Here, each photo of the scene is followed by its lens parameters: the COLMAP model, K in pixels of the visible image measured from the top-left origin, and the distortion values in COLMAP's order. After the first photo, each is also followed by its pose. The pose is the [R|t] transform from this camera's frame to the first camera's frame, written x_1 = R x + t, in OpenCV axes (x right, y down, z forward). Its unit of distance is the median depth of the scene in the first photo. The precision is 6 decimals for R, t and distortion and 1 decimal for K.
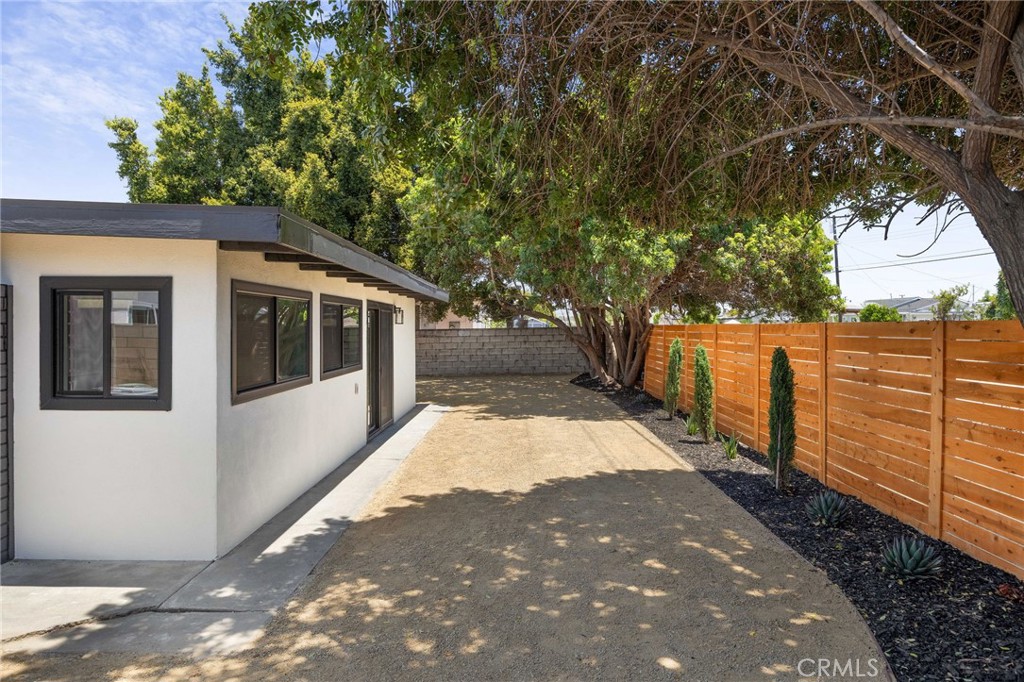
lens RADIAL K [[611.0, 0, 507.5], [0, 611.0, 329.7], [0, 0, 1]] dist [-0.012689, 0.000289]
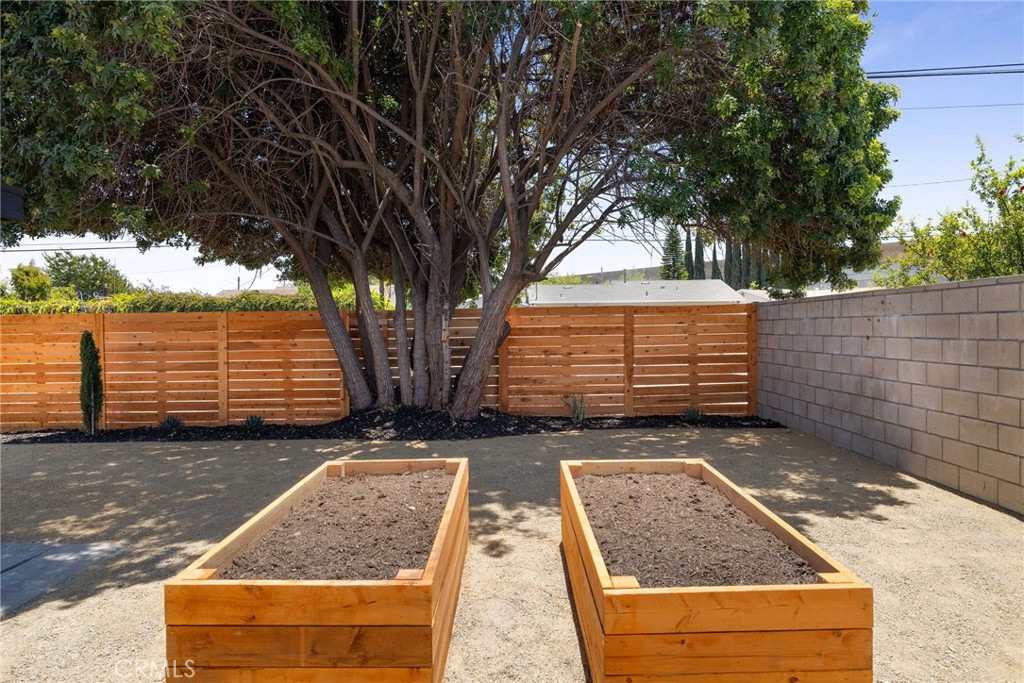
lens RADIAL K [[611.0, 0, 511.1], [0, 611.0, 338.0], [0, 0, 1]] dist [-0.012689, 0.000289]
pose [[-0.031594, -0.007647, 0.999472, -0.762734], [0.011667, 0.999900, 0.008019, 0.038051], [-0.999433, 0.011914, -0.031501, 0.089347]]
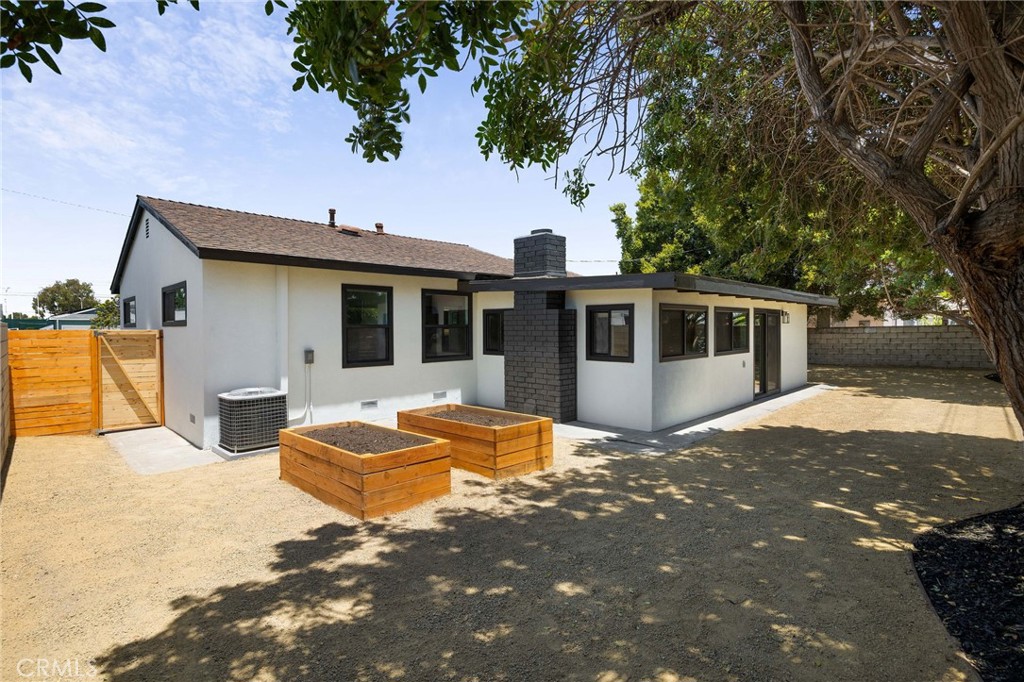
lens RADIAL K [[510.5, 0, 510.9], [0, 510.5, 333.0], [0, 0, 1]] dist [0.002460, 0.000254]
pose [[0.712067, 0.001133, -0.702111, 0.250679], [0.003823, 0.999978, 0.005491, 0.005325], [0.702102, -0.006594, 0.712046, -0.370613]]
